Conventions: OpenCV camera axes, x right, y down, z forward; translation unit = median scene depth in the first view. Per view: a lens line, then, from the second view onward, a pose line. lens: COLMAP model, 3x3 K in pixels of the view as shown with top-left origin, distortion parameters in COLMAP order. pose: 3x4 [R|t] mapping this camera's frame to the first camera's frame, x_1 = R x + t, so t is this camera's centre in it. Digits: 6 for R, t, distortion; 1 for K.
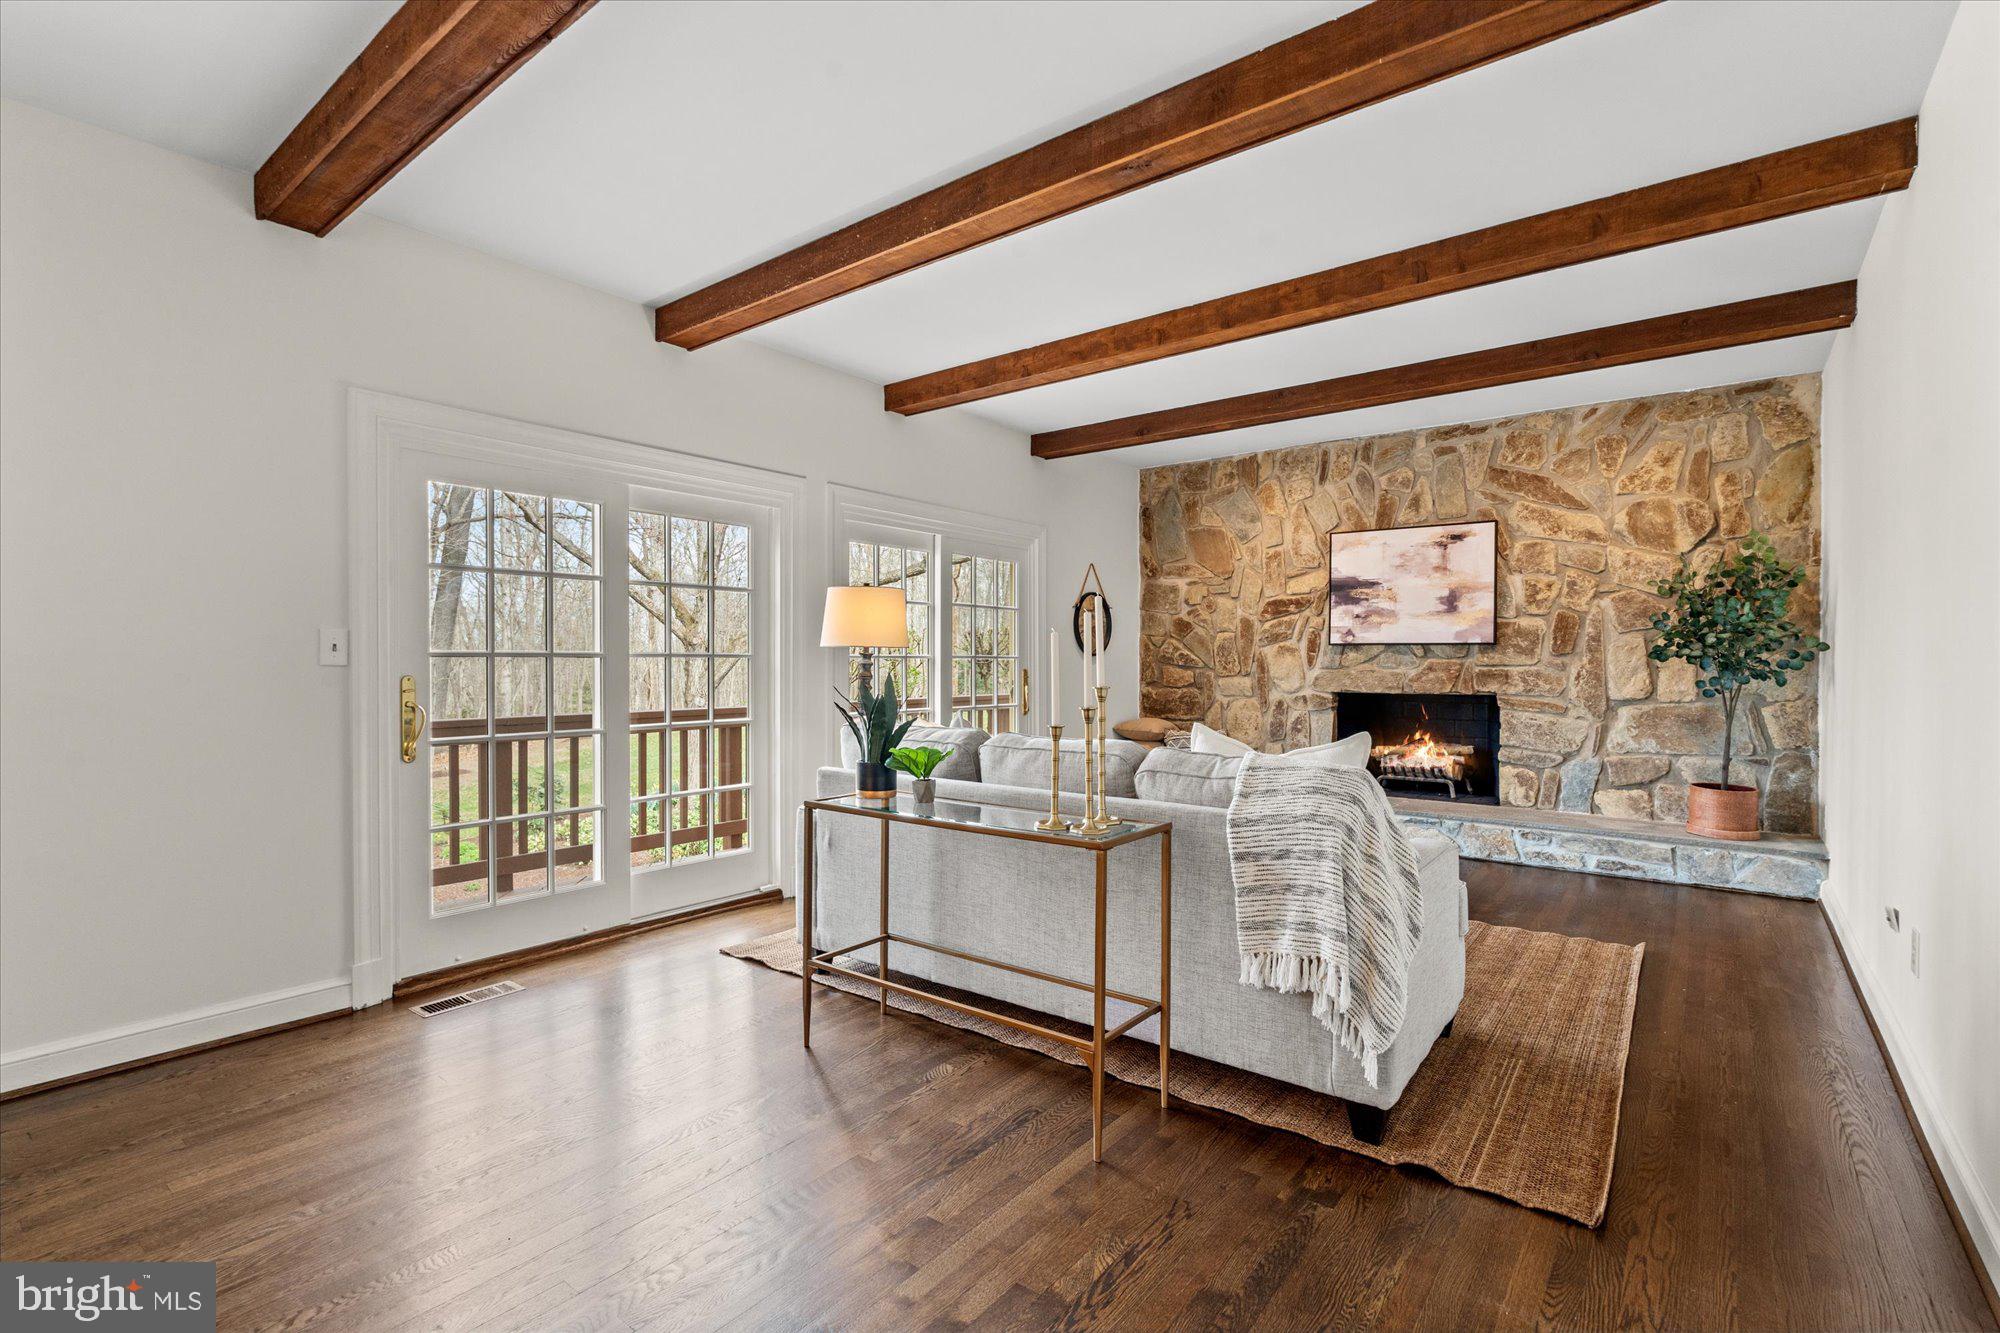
lens RADIAL K [[907.3, 0, 1012.2], [0, 907.3, 671.6], [0, 0, 1]] dist [-0.006599, -0.000674]
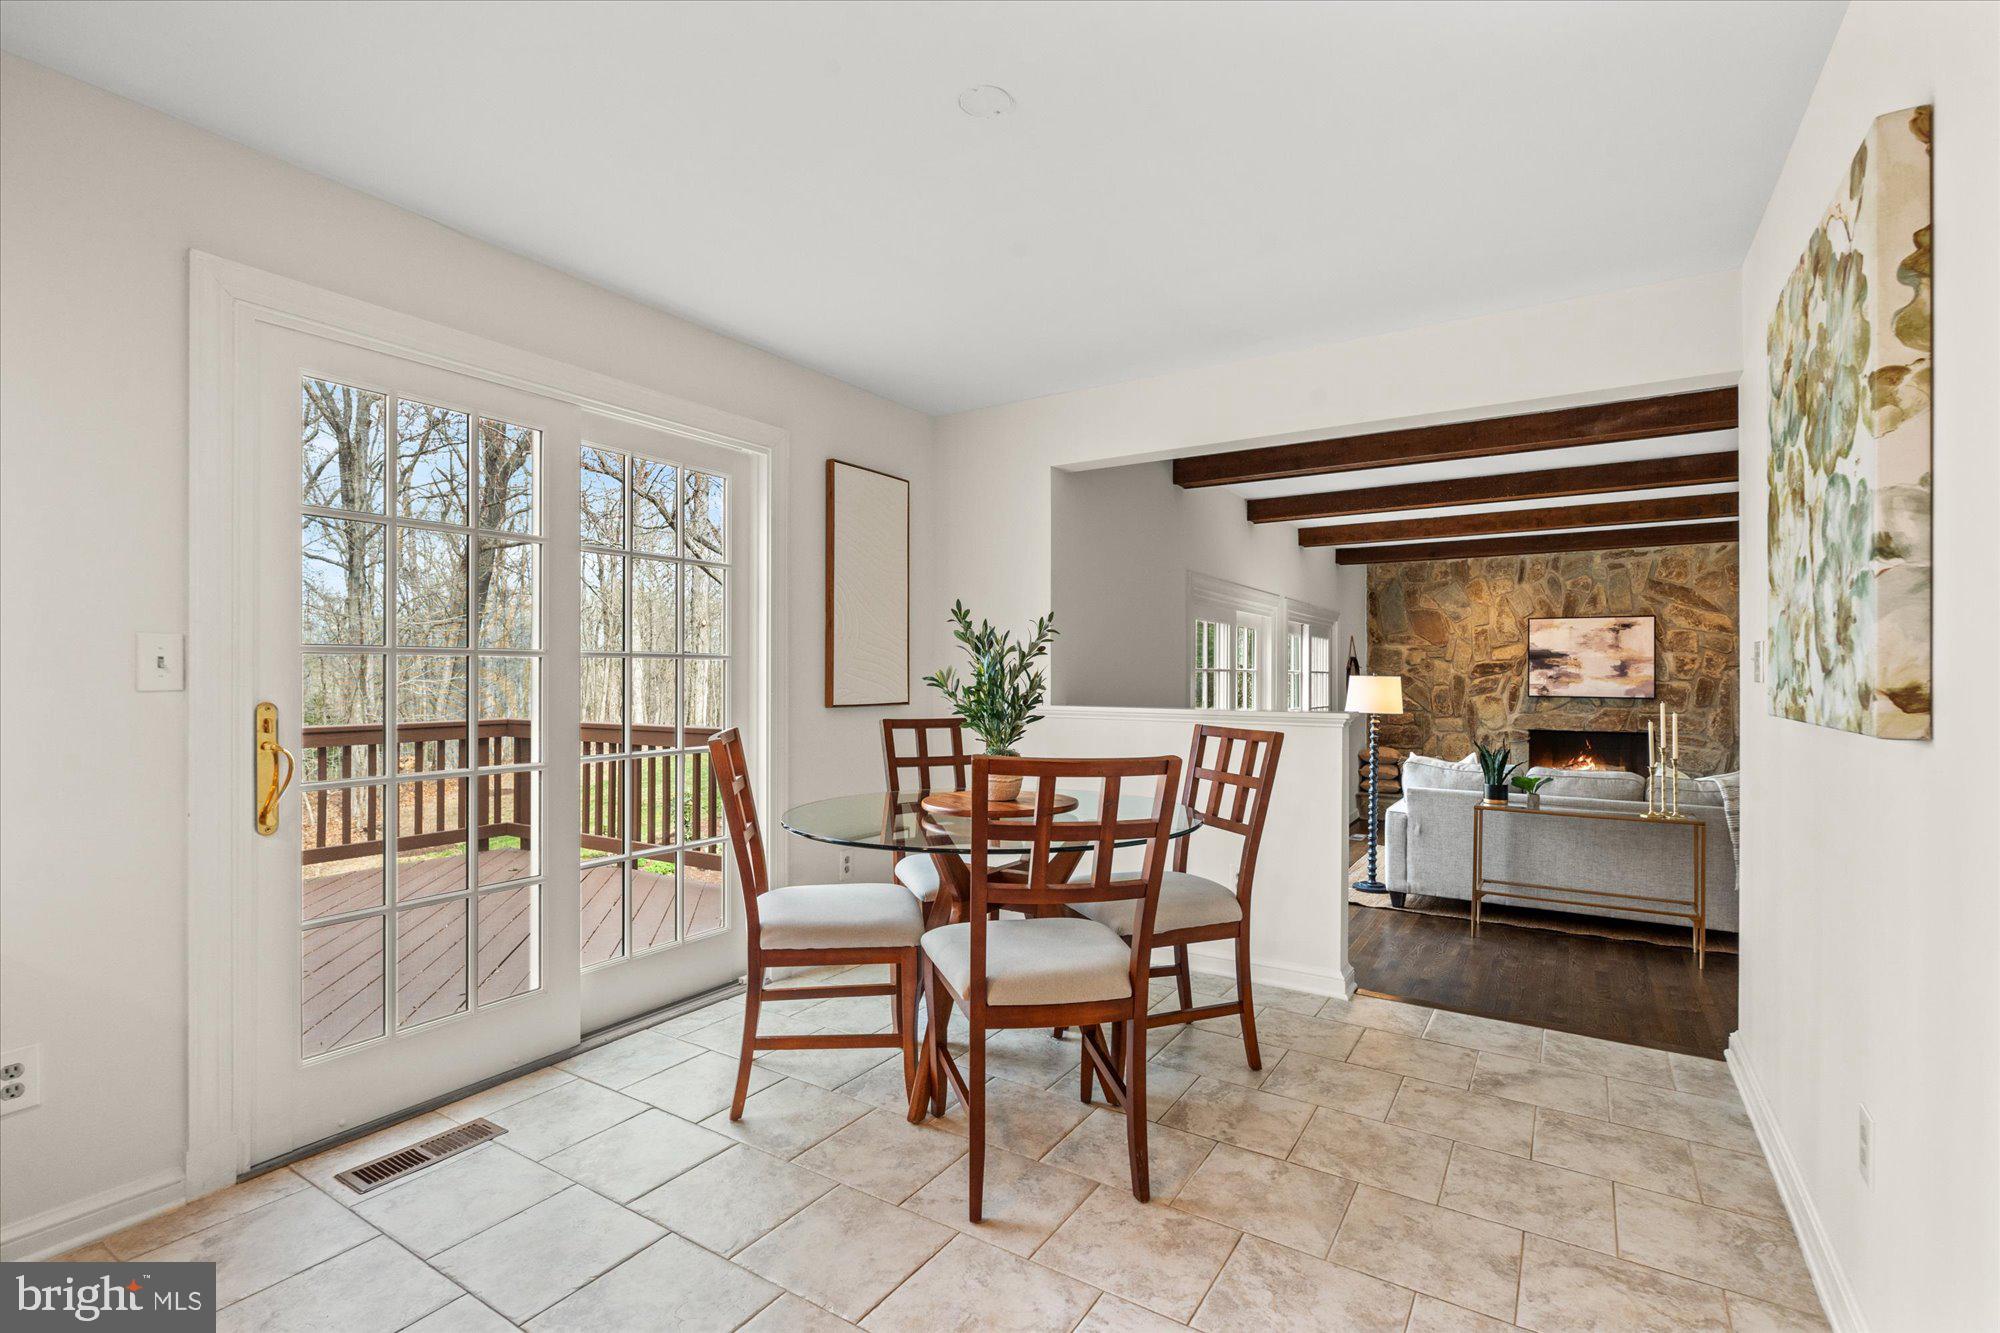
lens RADIAL K [[890.3, 0, 1012.2], [0, 890.3, 678.0], [0, 0, 1]] dist [-0.003801, -0.001260]
pose [[0.996076, 0.002540, 0.088461, -0.611469], [-0.001741, 0.999957, -0.009108, -0.046667], [-0.088480, 0.008919, 0.996038, -0.339983]]
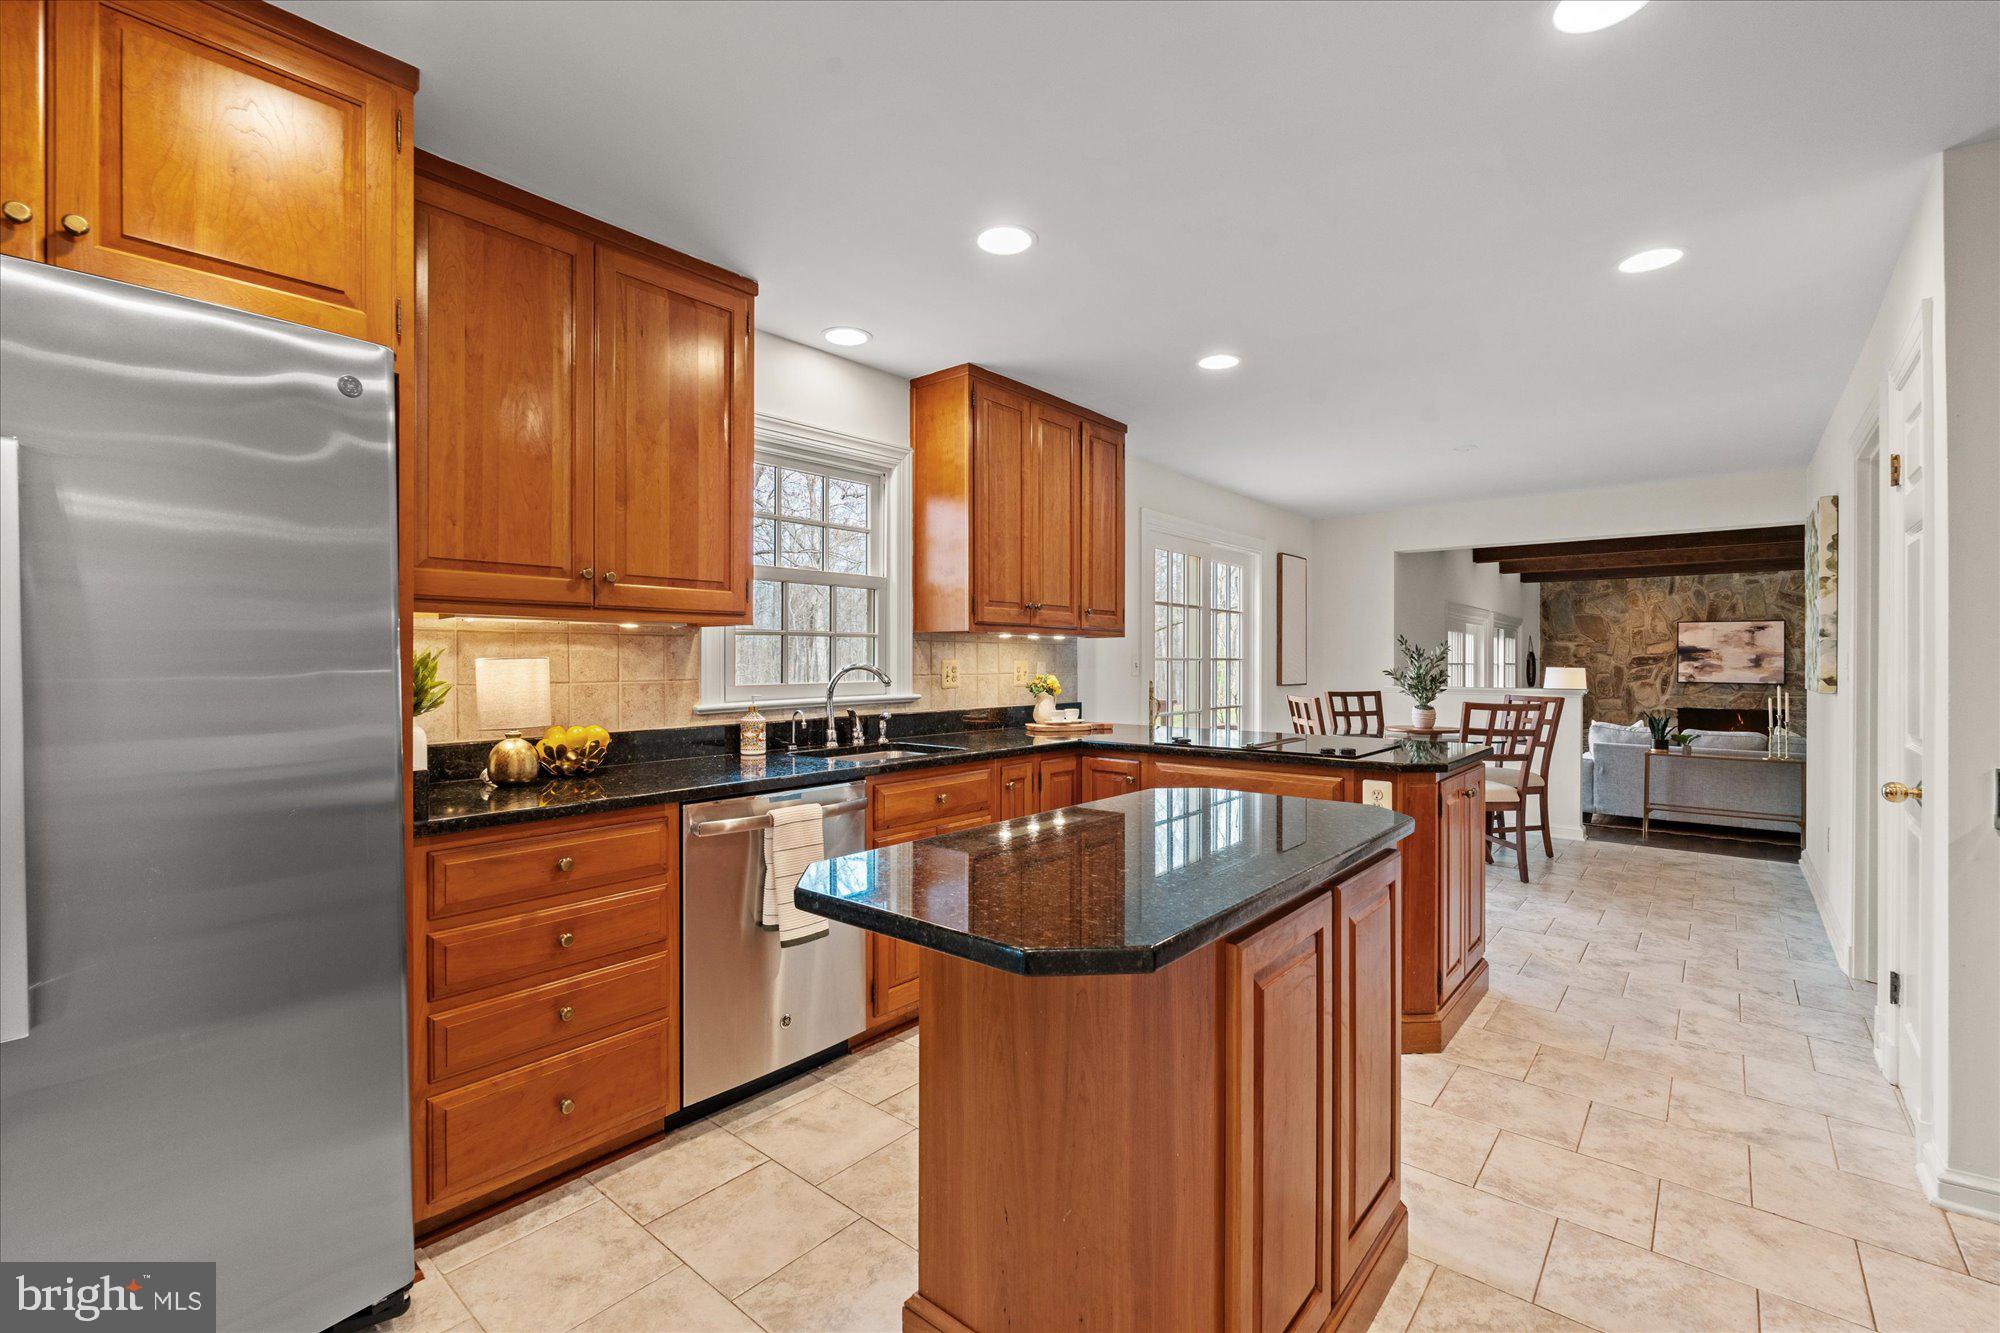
lens RADIAL K [[890.3, 0, 978.2], [0, 890.3, 662.1], [0, 0, 1]] dist [-0.003801, -0.001260]
pose [[0.999104, 0.003690, -0.042159, -1.043310], [-0.004107, 0.999944, -0.009804, -0.049581], [0.042121, 0.009969, 0.999063, -0.907836]]
